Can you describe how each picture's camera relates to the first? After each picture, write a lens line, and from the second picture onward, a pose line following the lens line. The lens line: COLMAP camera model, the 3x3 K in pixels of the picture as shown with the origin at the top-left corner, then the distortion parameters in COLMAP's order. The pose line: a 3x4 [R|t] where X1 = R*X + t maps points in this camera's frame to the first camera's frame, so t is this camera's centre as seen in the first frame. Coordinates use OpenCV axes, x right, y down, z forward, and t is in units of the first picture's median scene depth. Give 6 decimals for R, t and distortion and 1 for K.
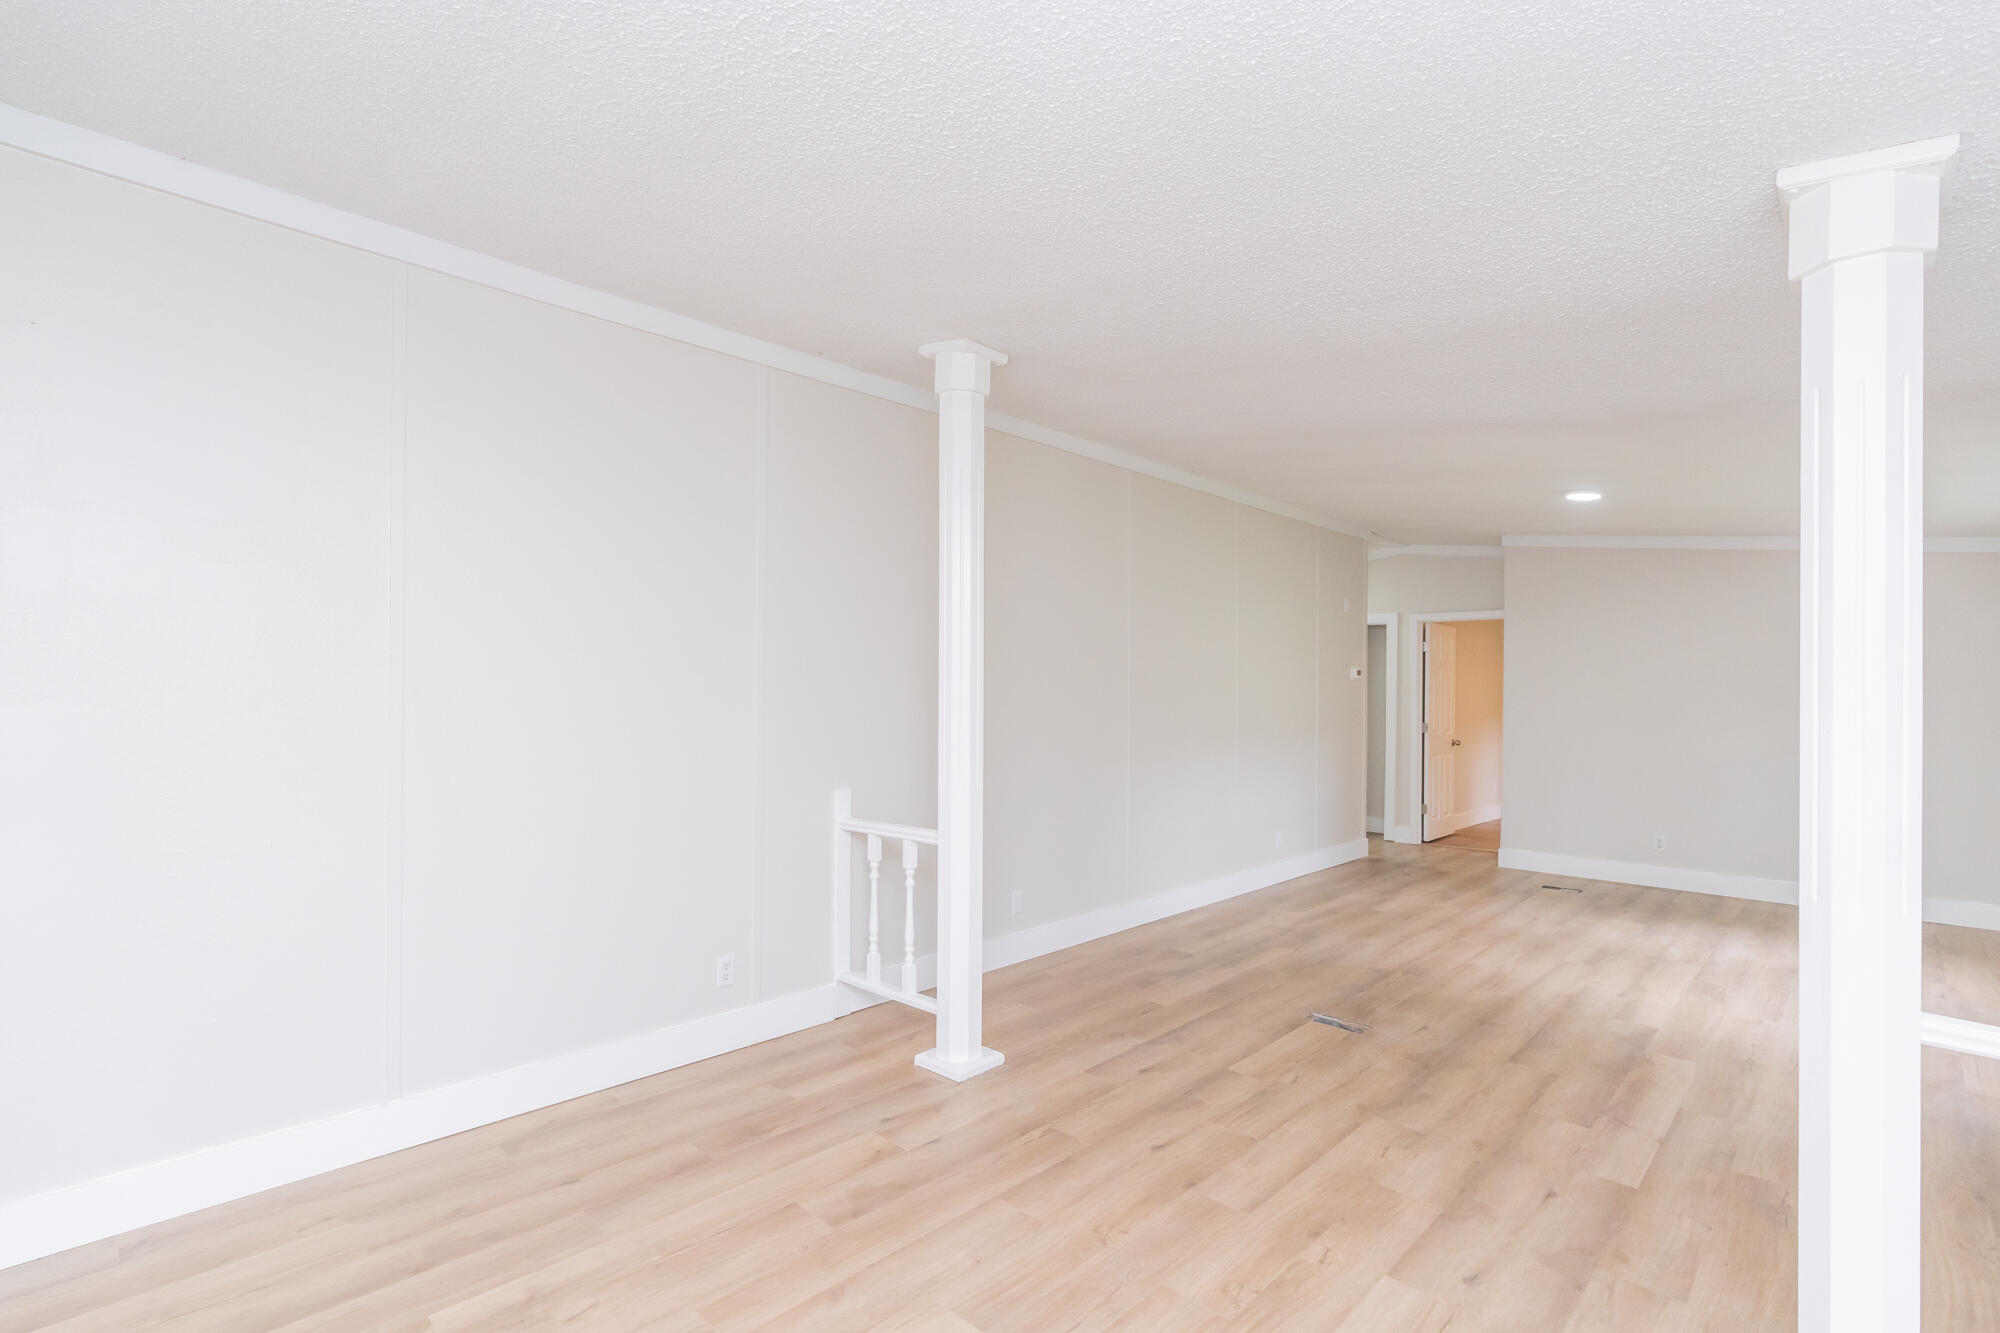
lens RADIAL K [[930.3, 0, 1001.7], [0, 930.3, 683.7], [0, 0, 1]] dist [-0.001290, 0.001245]
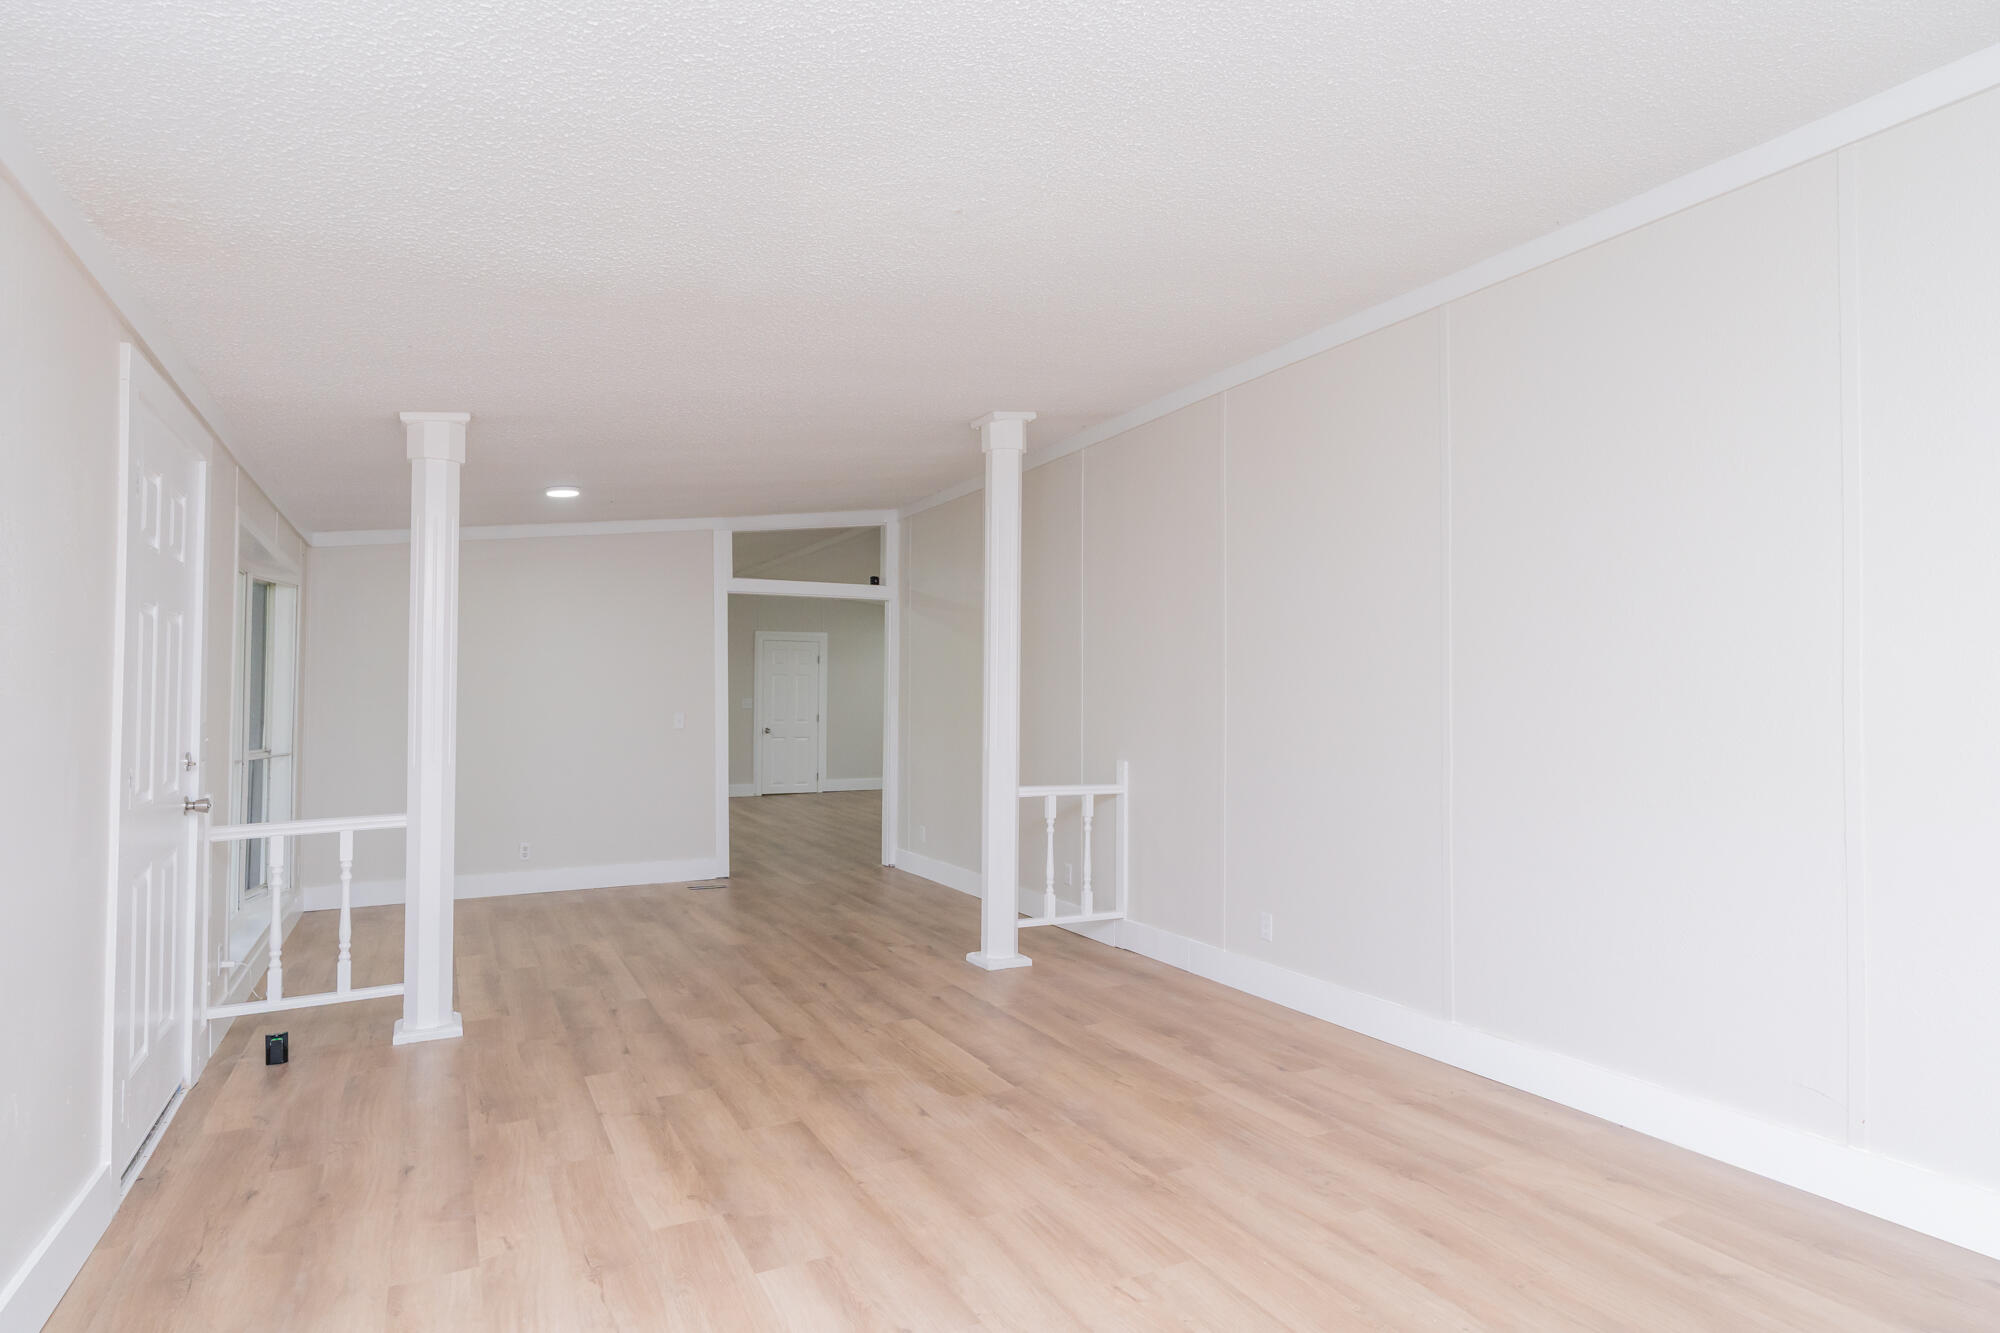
lens RADIAL K [[1099.2, 0, 1010.4], [0, 1099.2, 678.6], [0, 0, 1]] dist [0.001536, -0.000338]
pose [[-0.321466, -0.033177, -0.946340, 1.417450], [0.001201, 0.999371, -0.035445, 0.062521], [0.946920, -0.012531, -0.321224, 1.506653]]
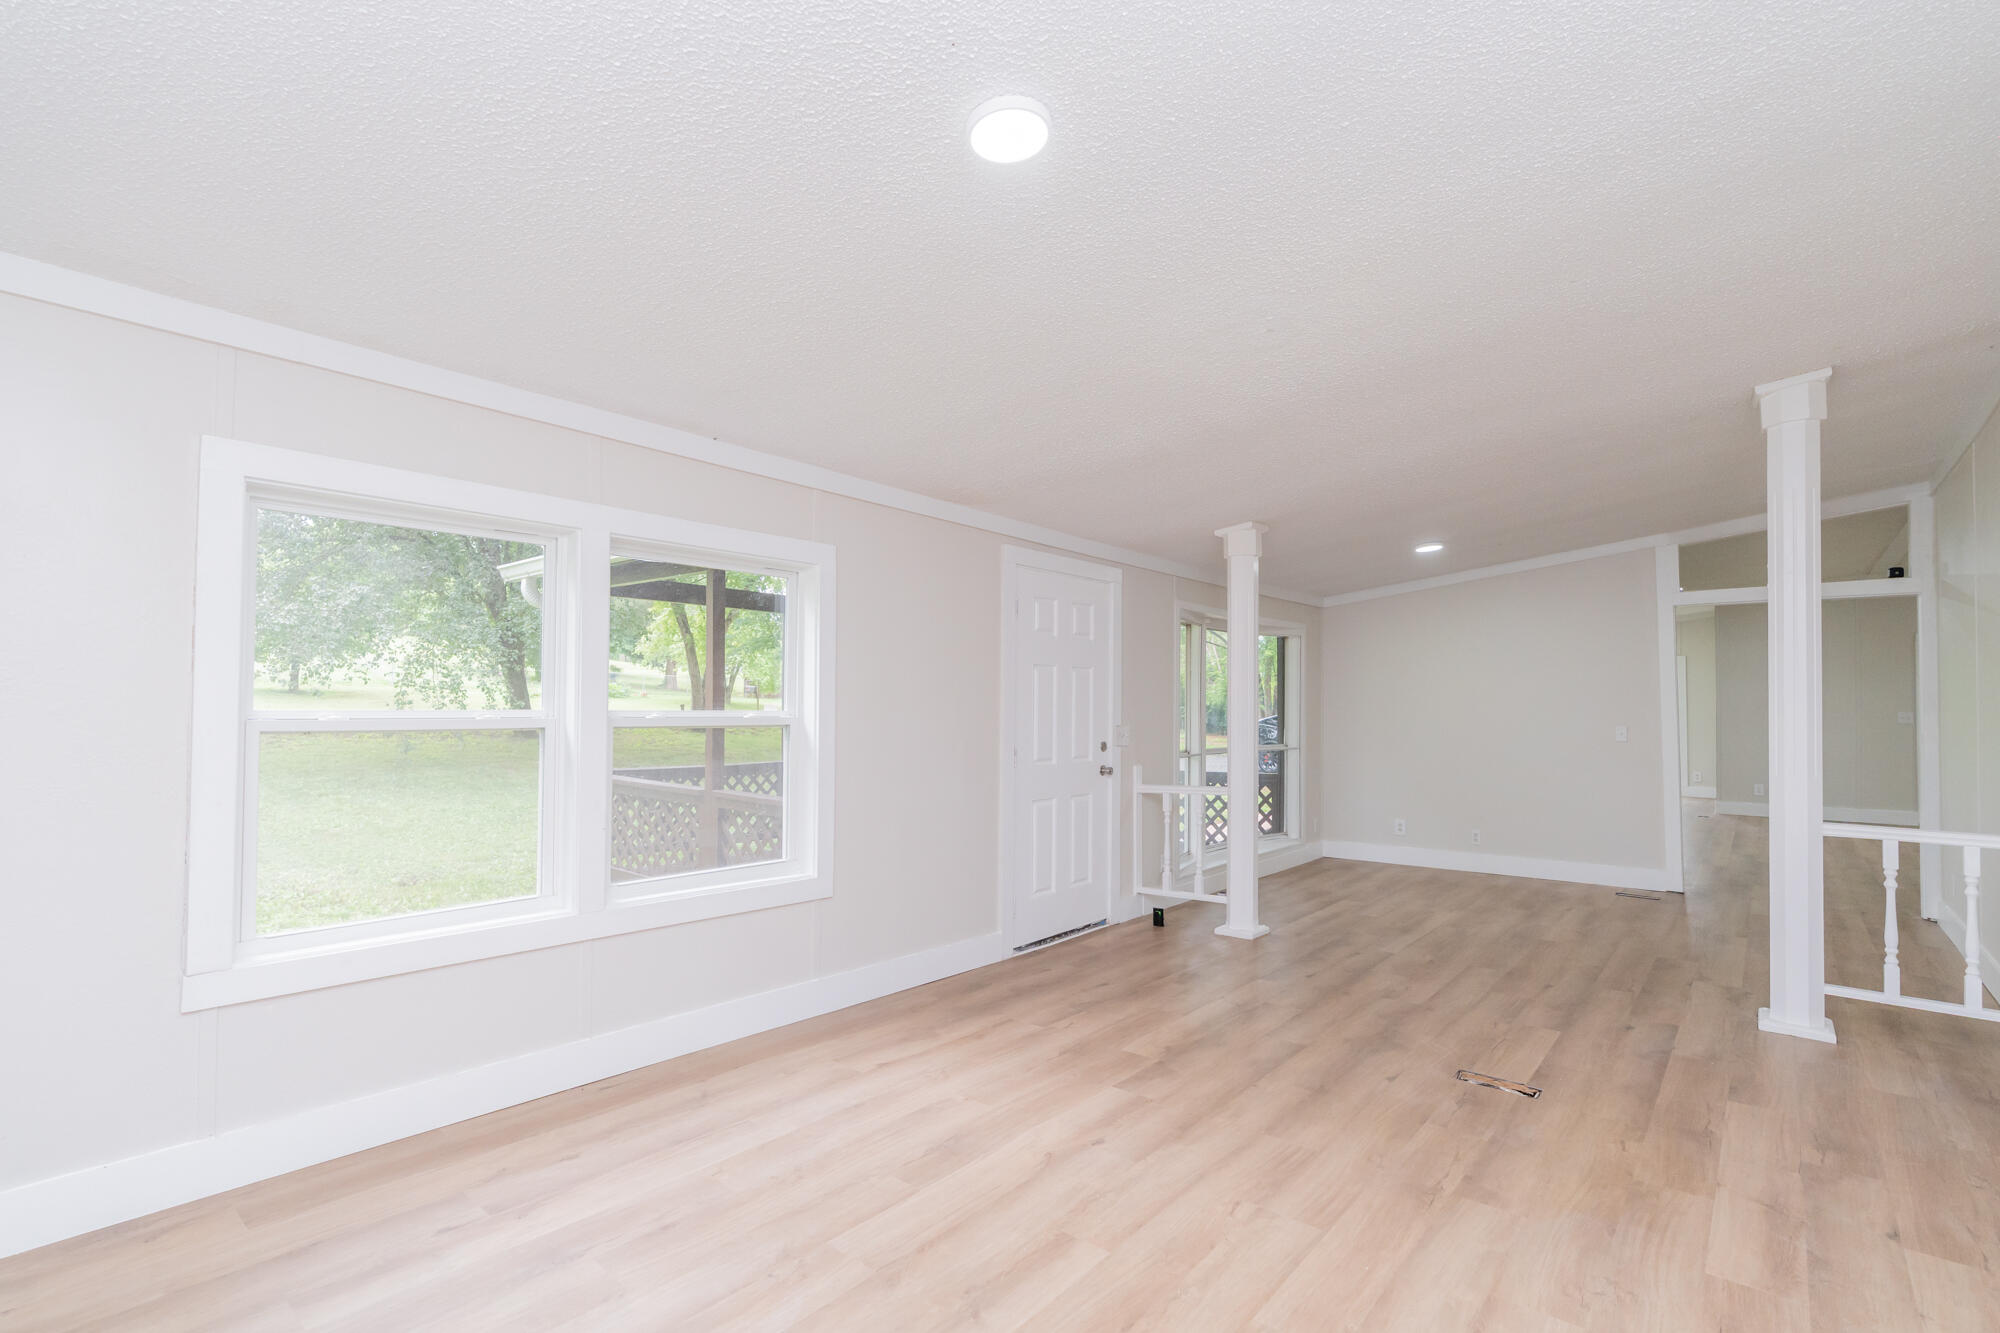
lens RADIAL K [[923.9, 0, 1001.1], [0, 923.9, 691.4], [0, 0, 1]] dist [0.004623, 0.000890]
pose [[-0.997974, -0.019041, -0.060711, 0.965511], [-0.017444, 0.999490, -0.026740, 0.052807], [0.061189, -0.025627, -0.997797, 2.037952]]
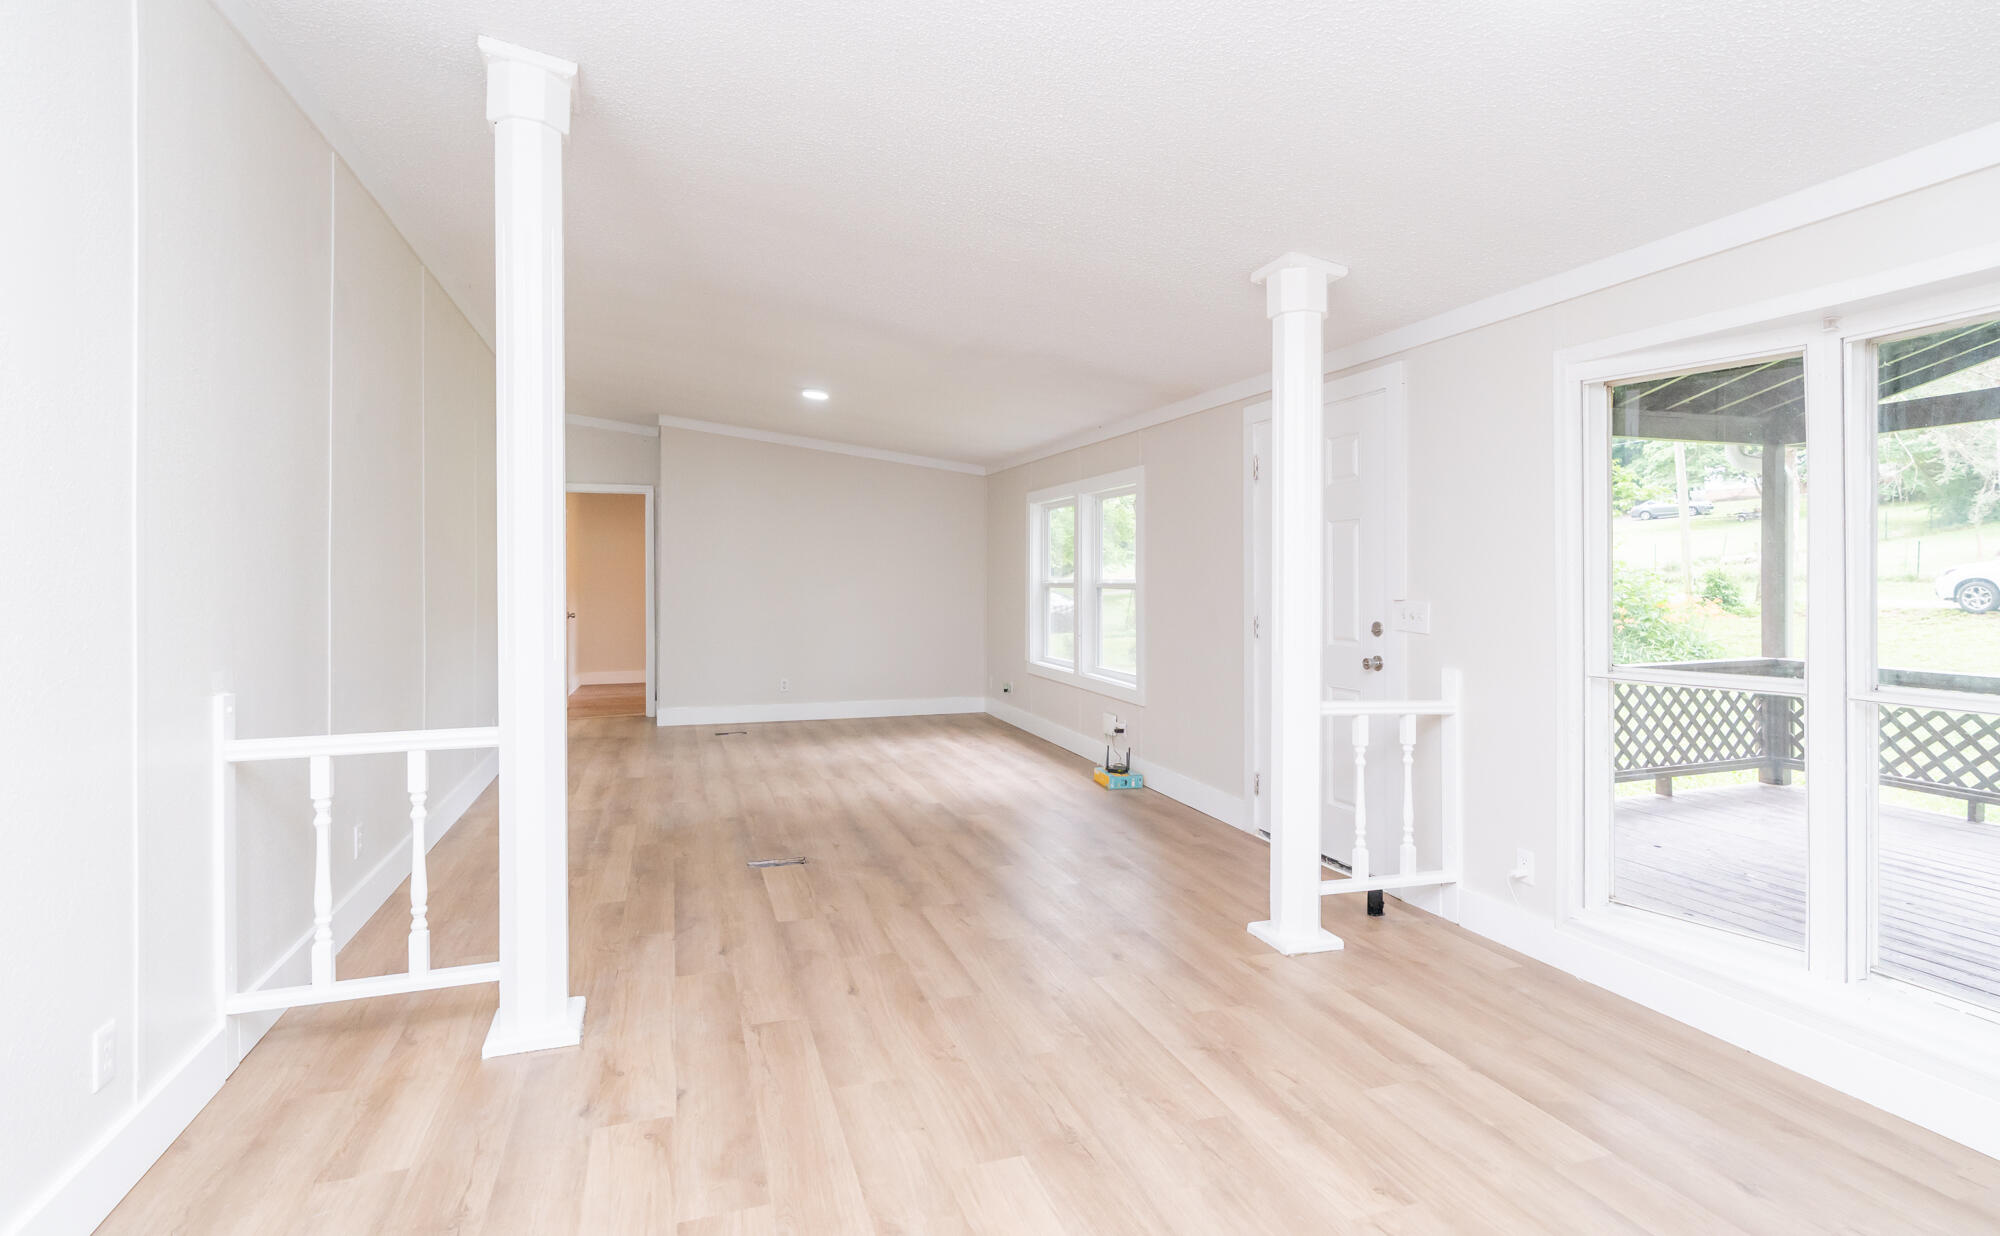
lens RADIAL K [[948.2, 0, 1000.0], [0, 948.2, 618.0], [0, 0, 1]] dist [0.001867, 0.000393]
pose [[0.462390, -0.039599, 0.885792, -0.531164], [-0.005637, 0.998851, 0.047596, 0.037297], [-0.886659, -0.027001, 0.461635, 0.323101]]
